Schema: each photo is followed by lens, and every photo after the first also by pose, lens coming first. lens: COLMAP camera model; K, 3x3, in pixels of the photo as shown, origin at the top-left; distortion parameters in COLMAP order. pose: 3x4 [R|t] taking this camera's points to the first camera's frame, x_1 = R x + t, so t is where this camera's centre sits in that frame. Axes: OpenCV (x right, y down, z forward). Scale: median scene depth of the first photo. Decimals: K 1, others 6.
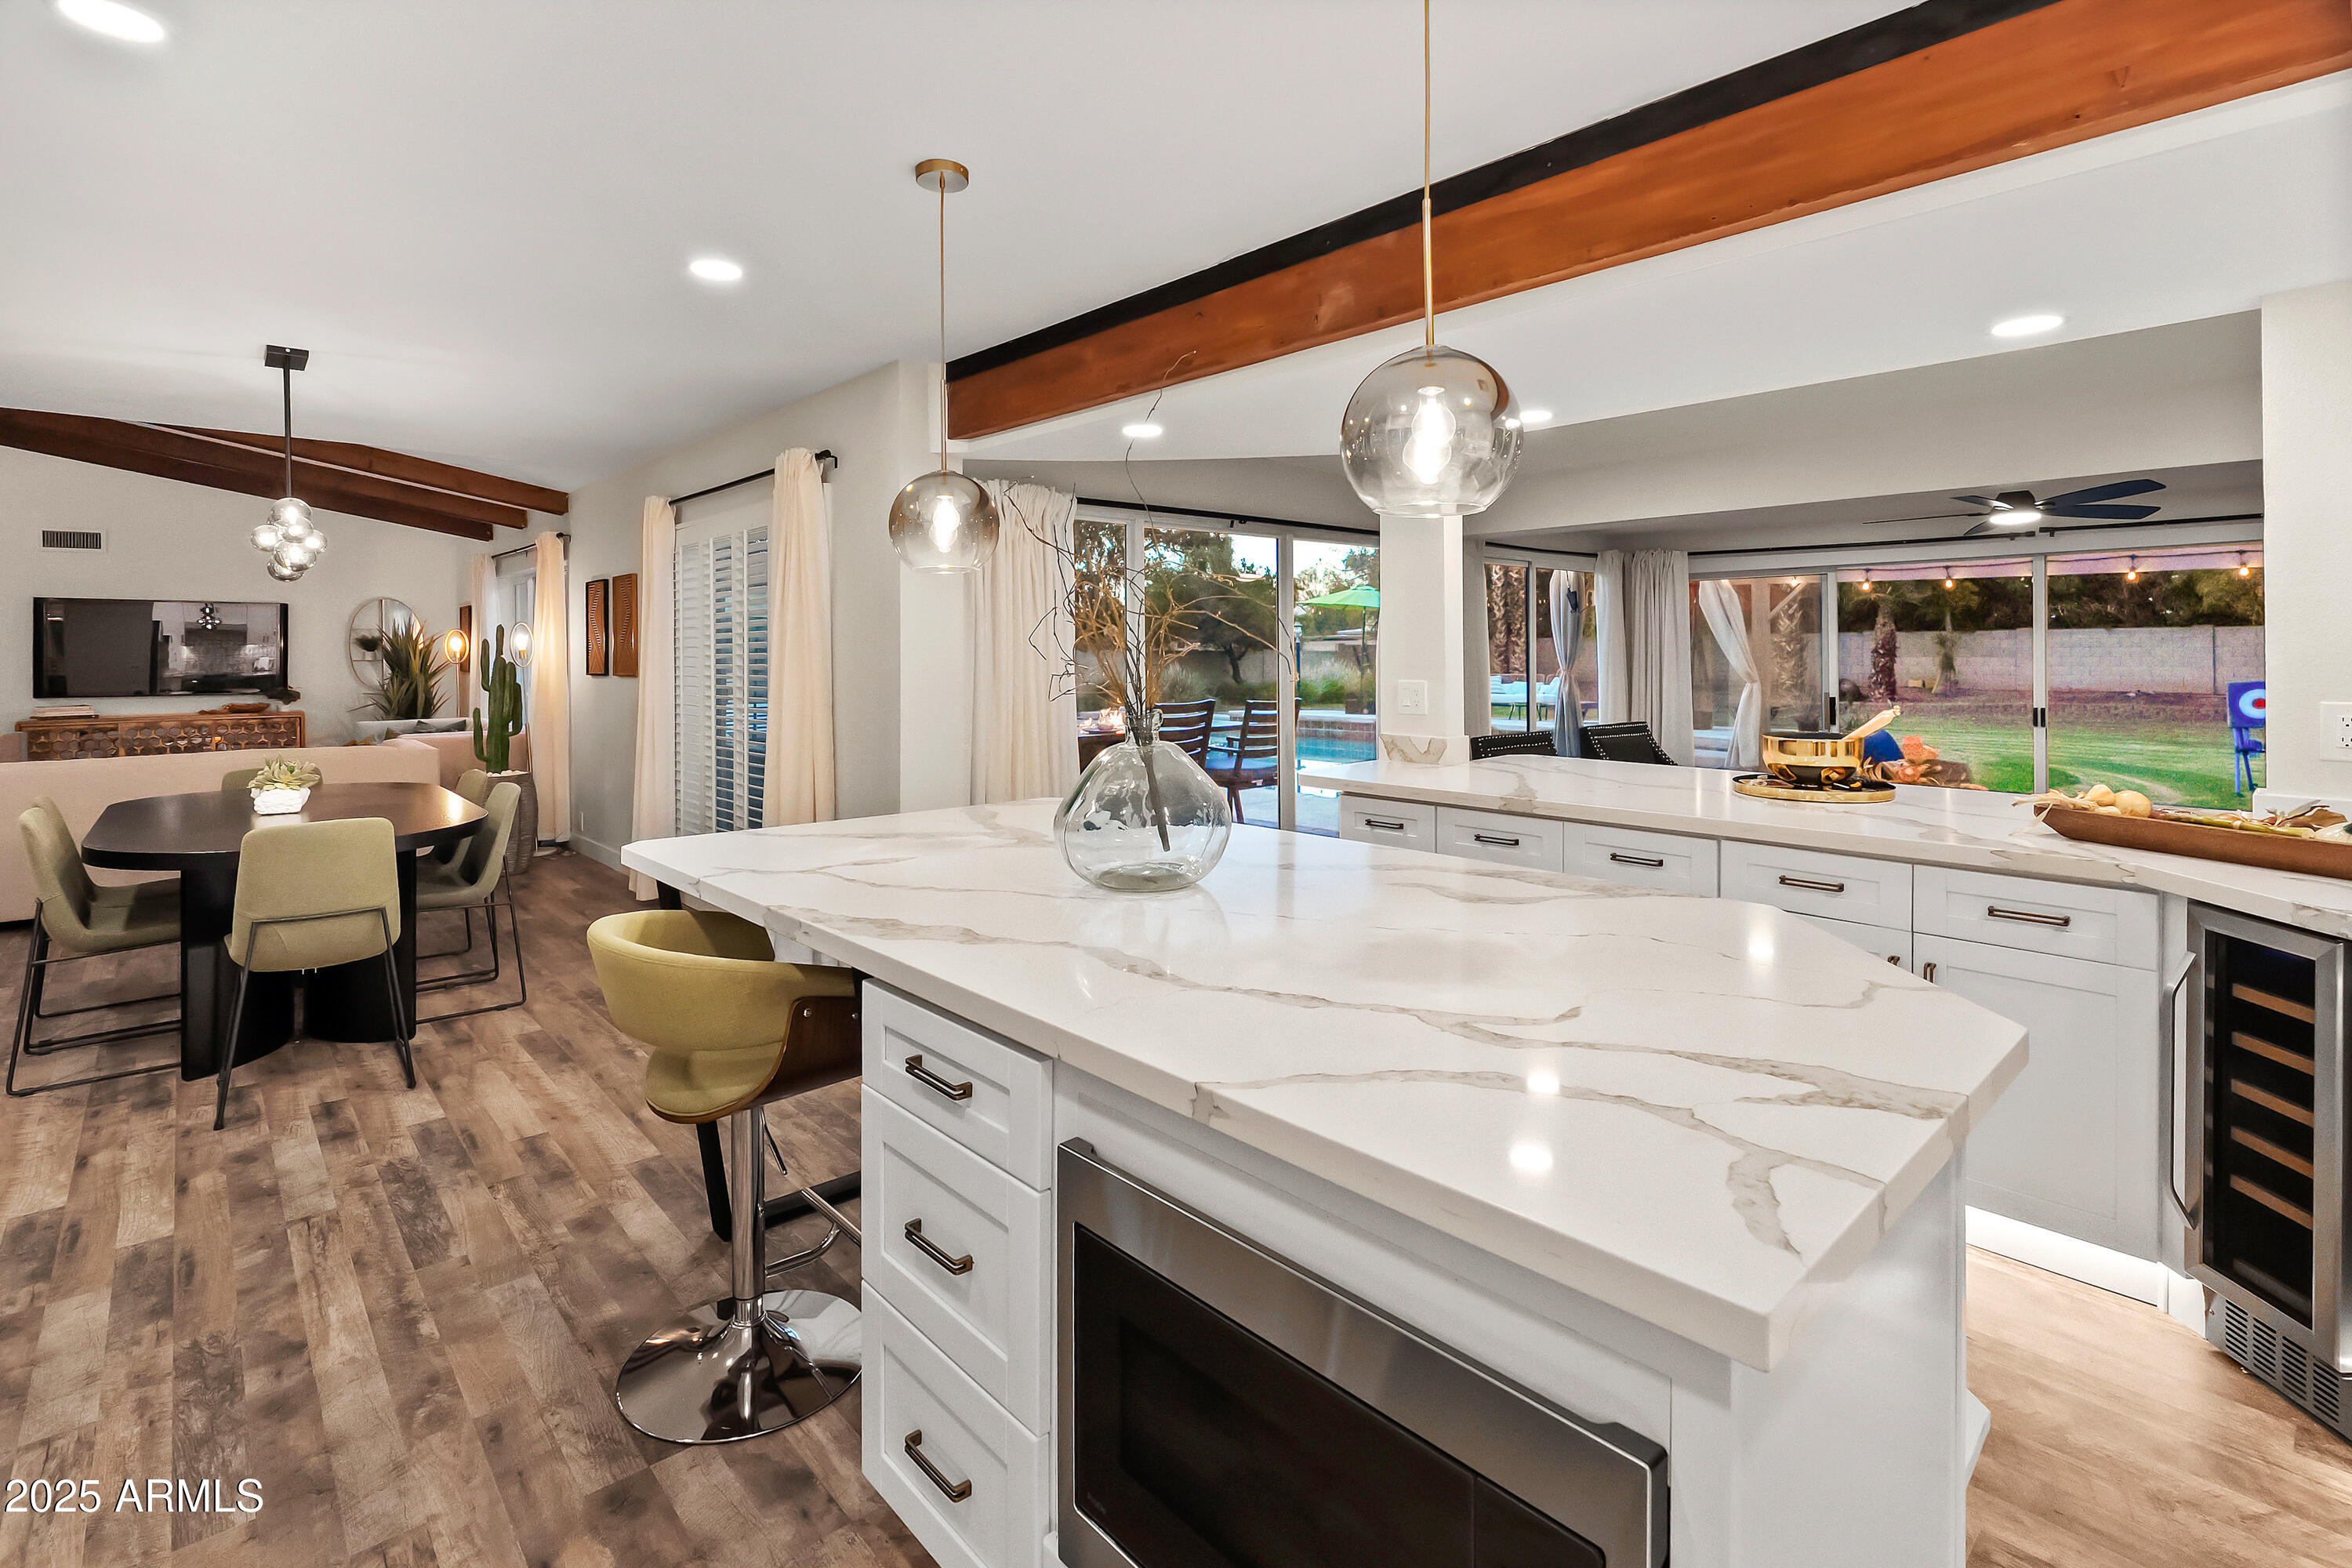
lens RADIAL K [[1110.9, 0, 1165.5], [0, 1110.9, 655.8], [0, 0, 1]] dist [-0.004484, 0.001760]
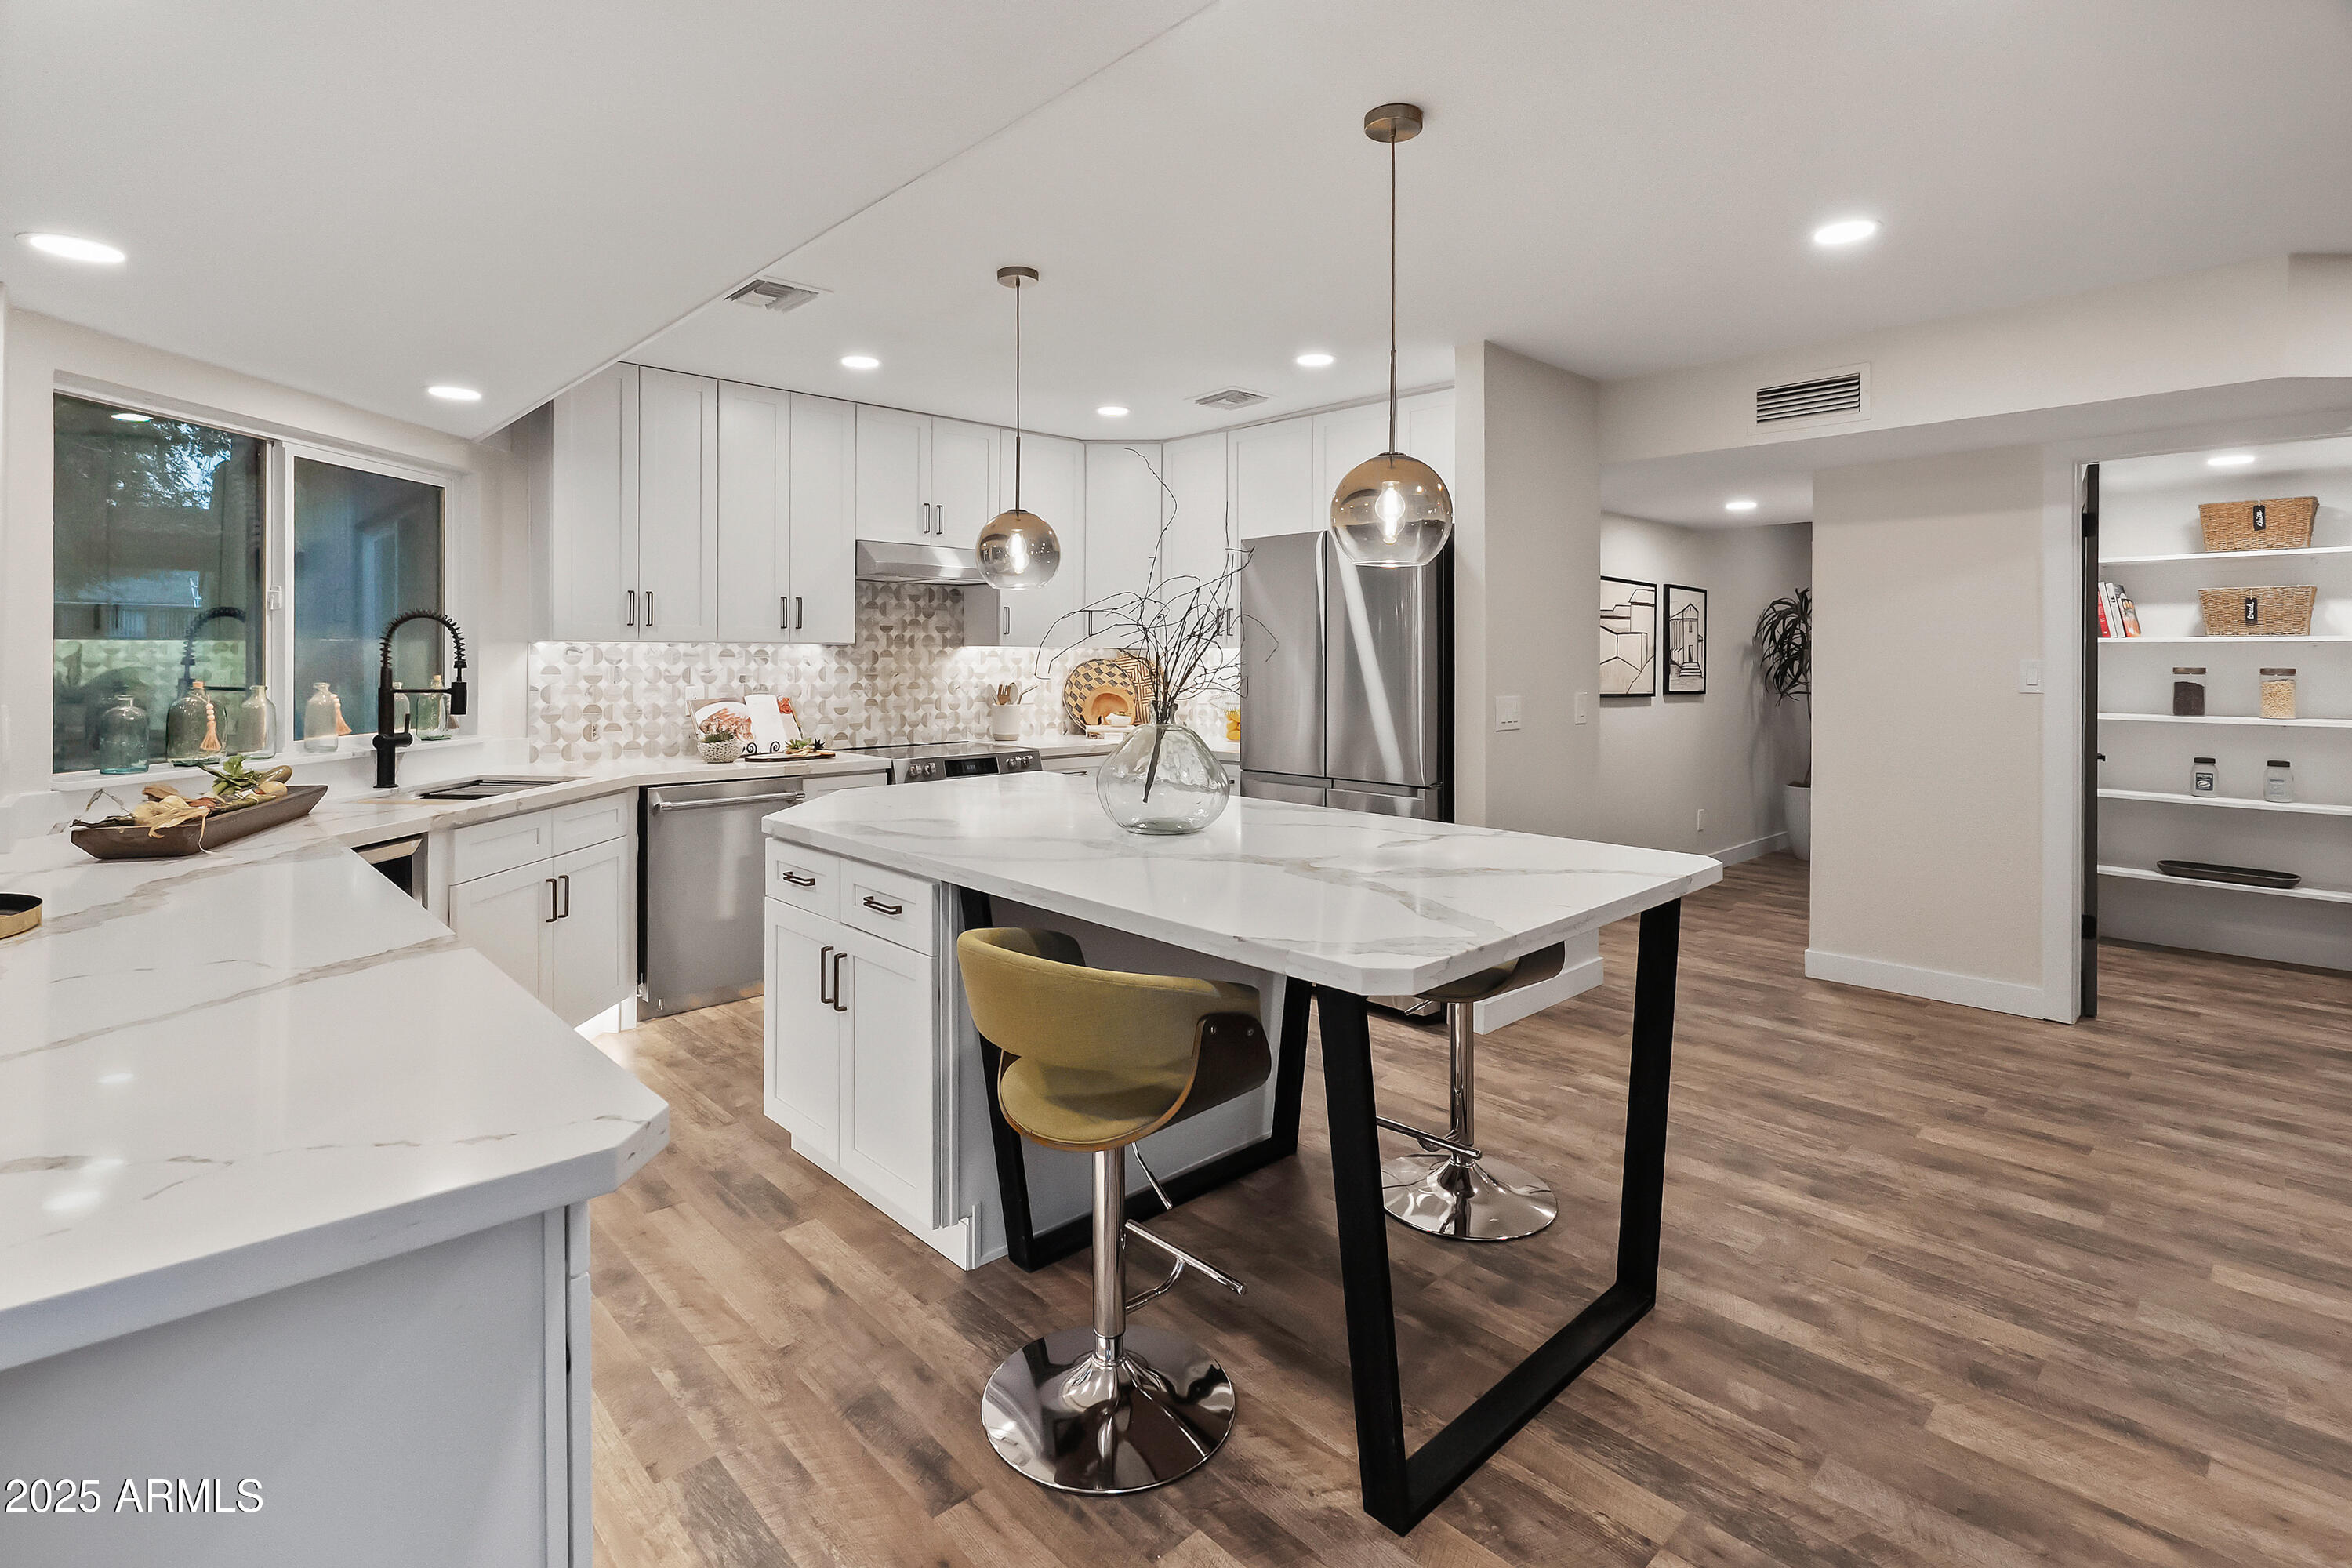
lens RADIAL K [[1110.9, 0, 1171.1], [0, 1110.9, 659.3], [0, 0, 1]] dist [-0.004484, 0.001760]
pose [[-0.999681, 0.000760, -0.025246, 0.000623], [0.000656, 0.999991, 0.004130, -0.001864], [0.025249, 0.004112, -0.999673, 0.734444]]
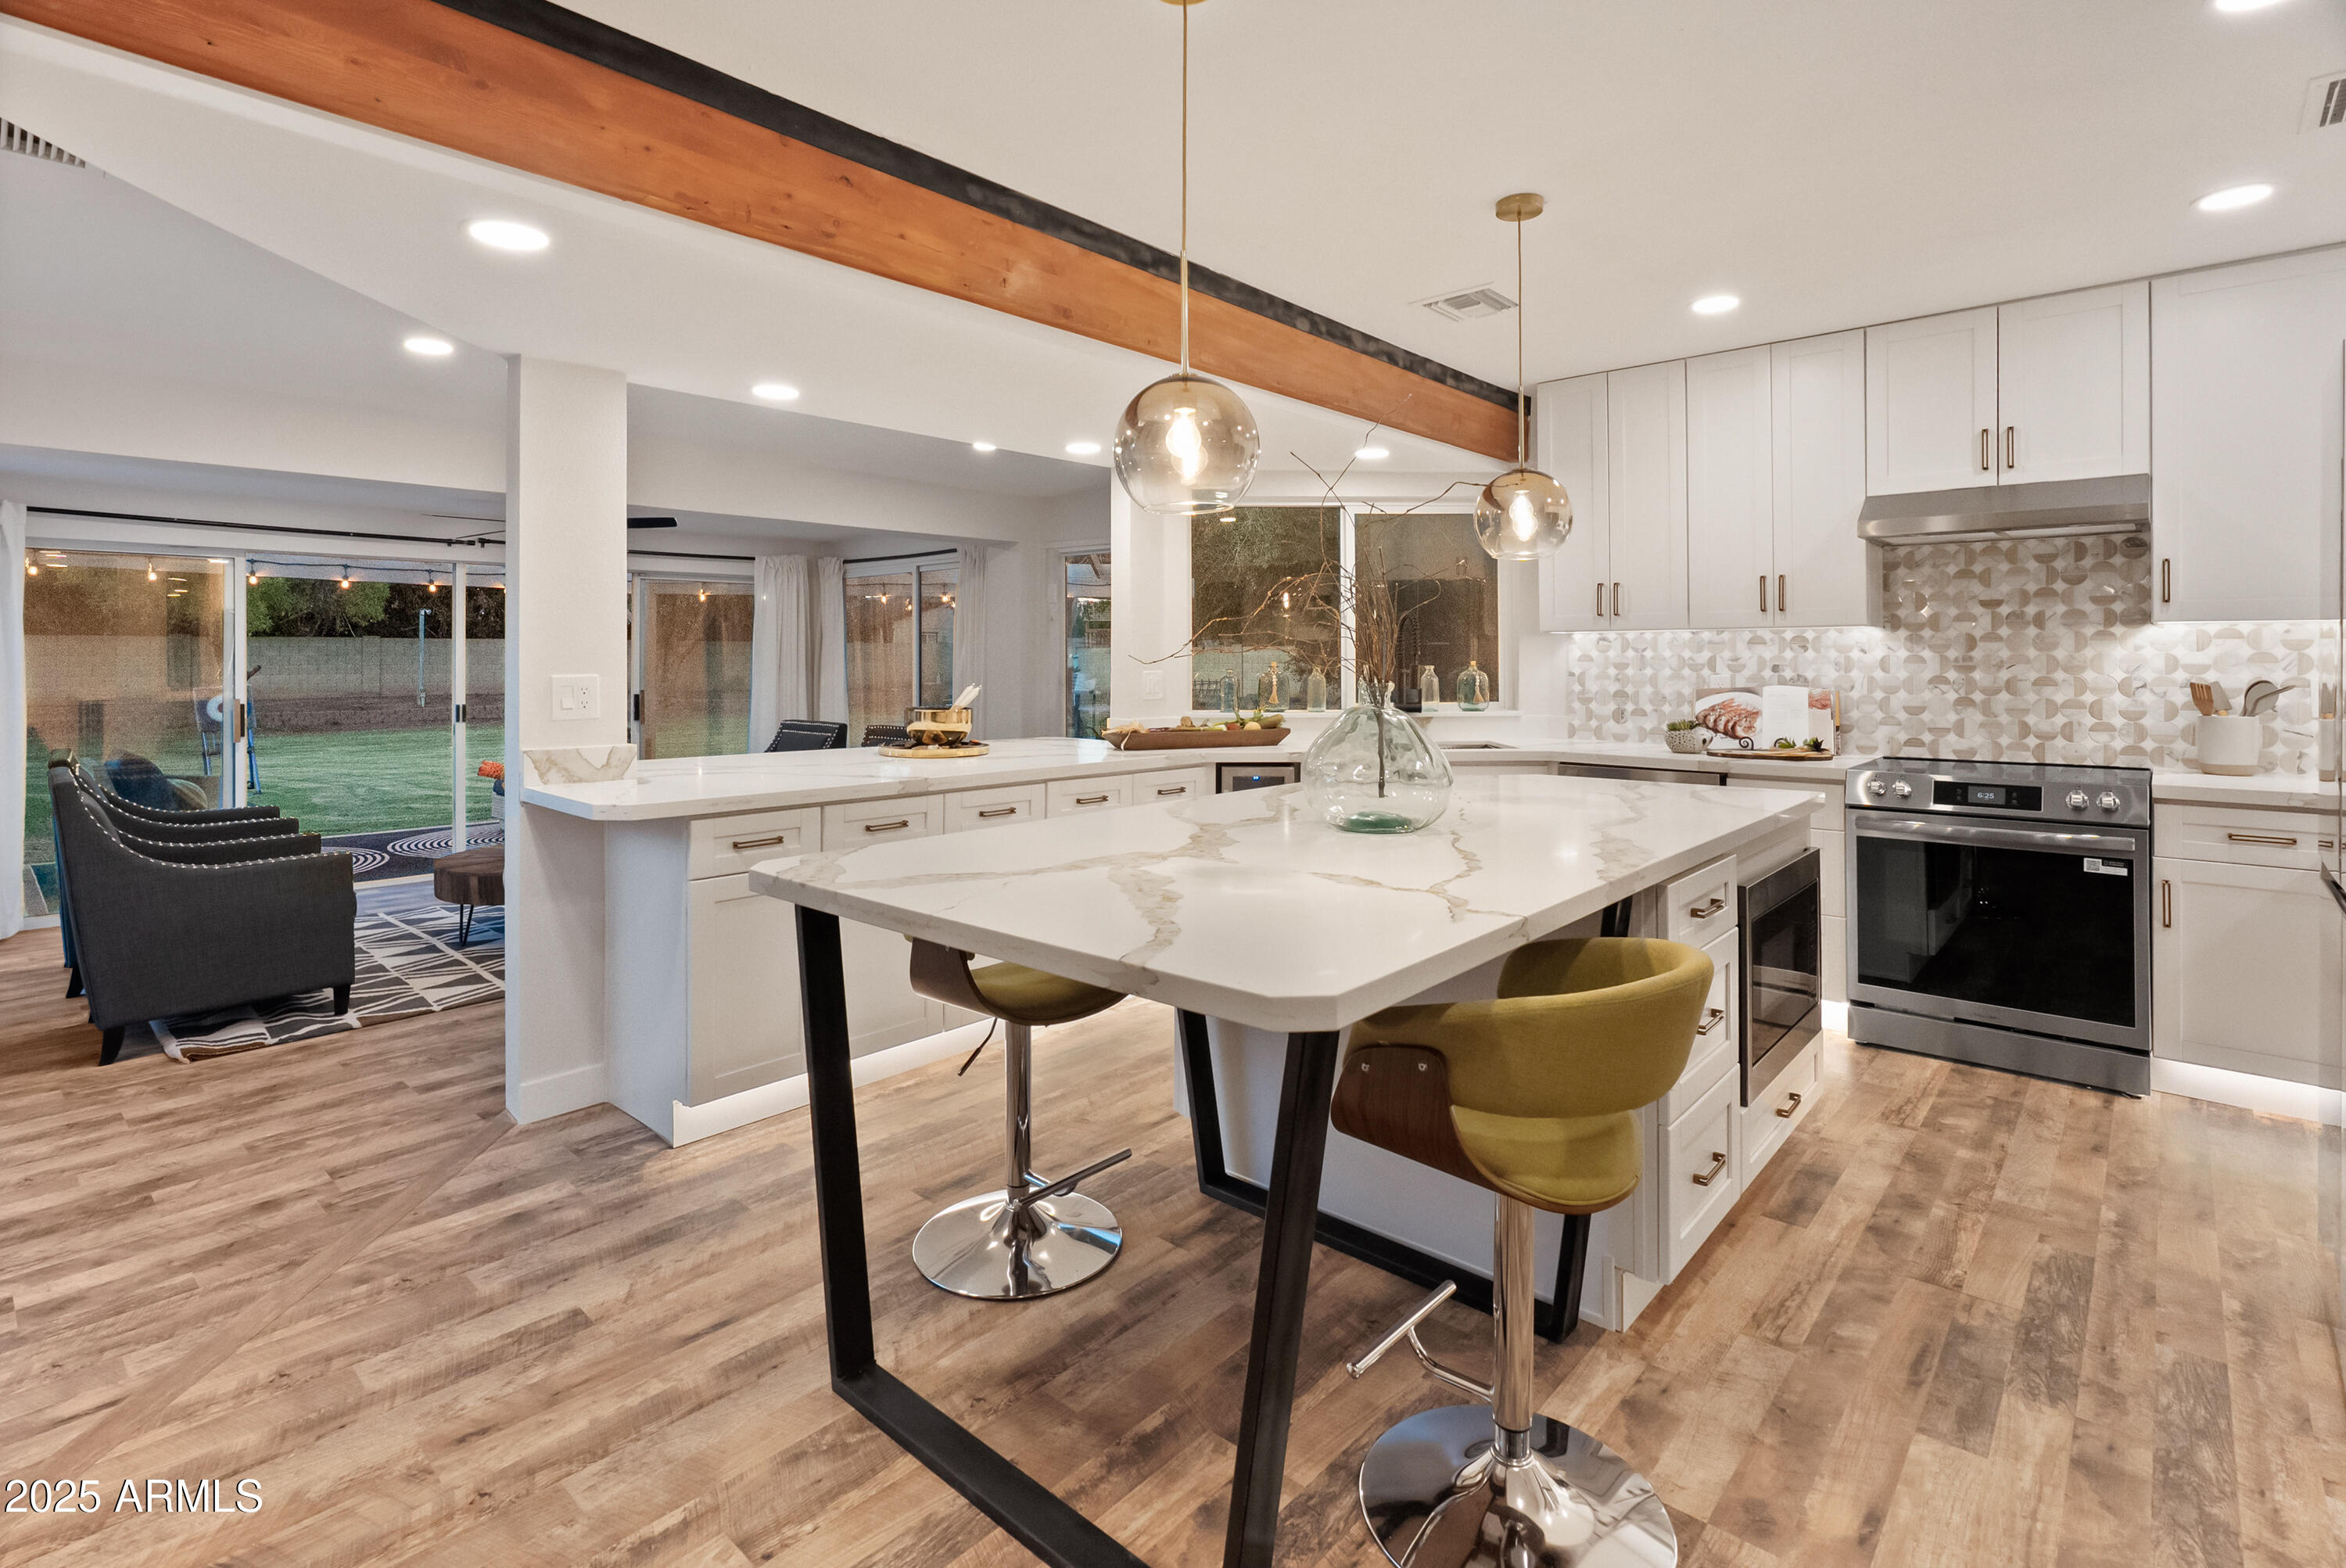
lens RADIAL K [[1108.1, 0, 1180.7], [0, 1108.1, 663.5], [0, 0, 1]] dist [-0.004484, 0.001760]
pose [[-0.116474, 0.000844, 0.993193, -0.361360], [0.004365, 0.999990, -0.000338, 0.009922], [-0.993184, 0.004296, -0.116477, 0.422373]]
